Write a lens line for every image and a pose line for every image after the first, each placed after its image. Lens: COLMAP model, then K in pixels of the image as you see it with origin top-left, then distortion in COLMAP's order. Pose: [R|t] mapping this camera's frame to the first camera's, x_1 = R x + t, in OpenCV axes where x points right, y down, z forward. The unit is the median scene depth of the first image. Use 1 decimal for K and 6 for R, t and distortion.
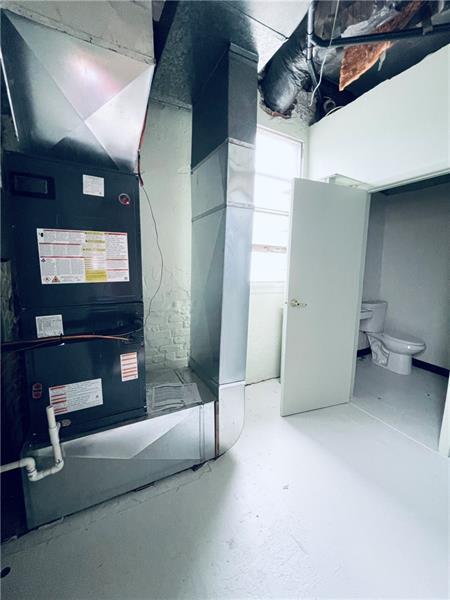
lens RADIAL K [[240.4, 0, 227.6], [0, 240.4, 299.5], [0, 0, 1]] dist [-0.001700, -0.000497]
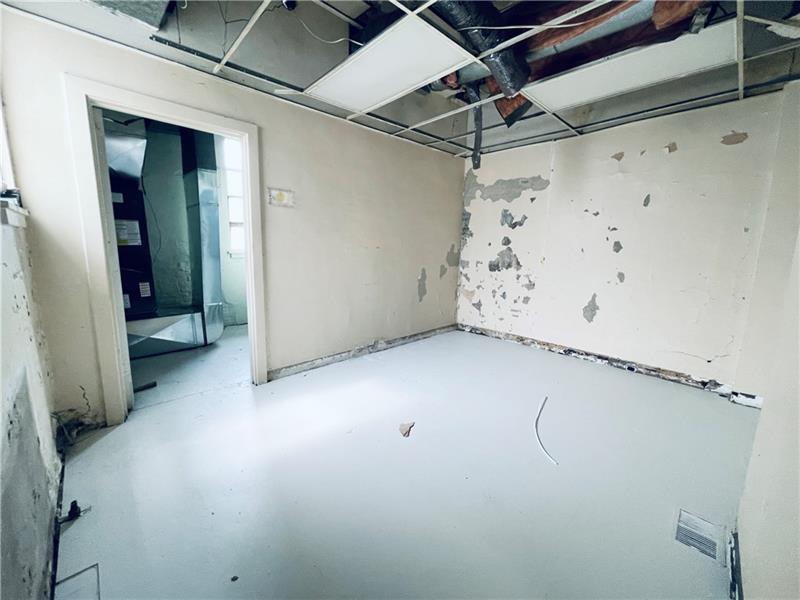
lens RADIAL K [[320.6, 0, 395.0], [0, 320.6, 299.3], [0, 0, 1]] dist [-0.001700, -0.000497]
pose [[0.961018, -0.054478, 0.271065, 0.759678], [0.043949, 0.998030, 0.044769, 0.305513], [-0.272970, -0.031111, 0.961519, -1.874297]]
